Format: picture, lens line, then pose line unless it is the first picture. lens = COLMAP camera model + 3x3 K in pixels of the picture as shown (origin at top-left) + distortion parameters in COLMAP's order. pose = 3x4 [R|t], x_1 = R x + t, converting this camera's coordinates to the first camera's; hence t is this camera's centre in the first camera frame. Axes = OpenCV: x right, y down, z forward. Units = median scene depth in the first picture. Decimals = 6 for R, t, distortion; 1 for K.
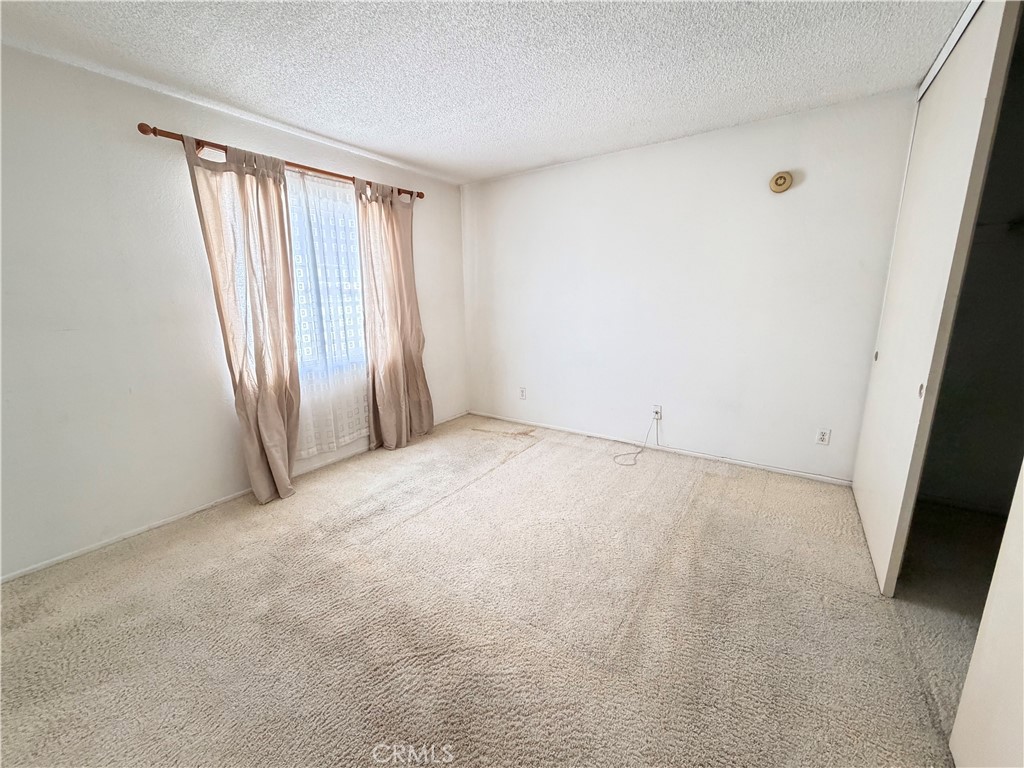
lens RADIAL K [[411.1, 0, 512.3], [0, 411.1, 383.0], [0, 0, 1]] dist [0.001541, 0.000124]
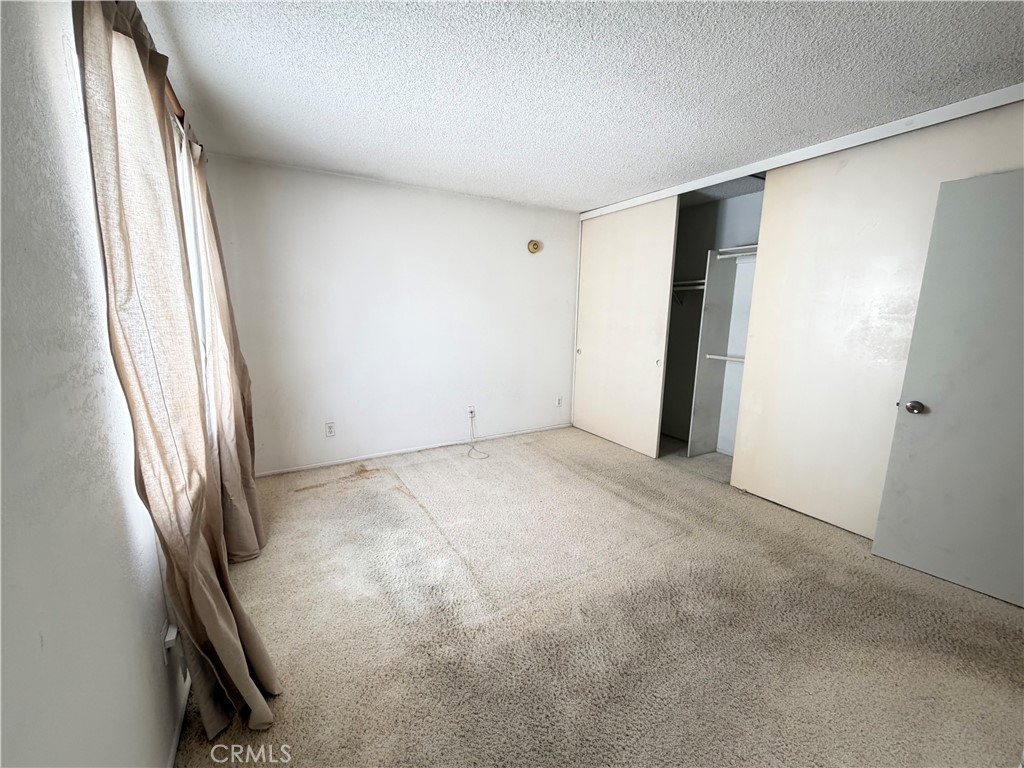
lens RADIAL K [[411.1, 0, 508.4], [0, 411.1, 382.4], [0, 0, 1]] dist [0.001541, 0.000124]
pose [[0.425529, -0.140553, 0.893963, -0.696674], [0.165719, 0.983262, 0.075711, -0.090842], [-0.889641, 0.115930, 0.441700, 0.367270]]
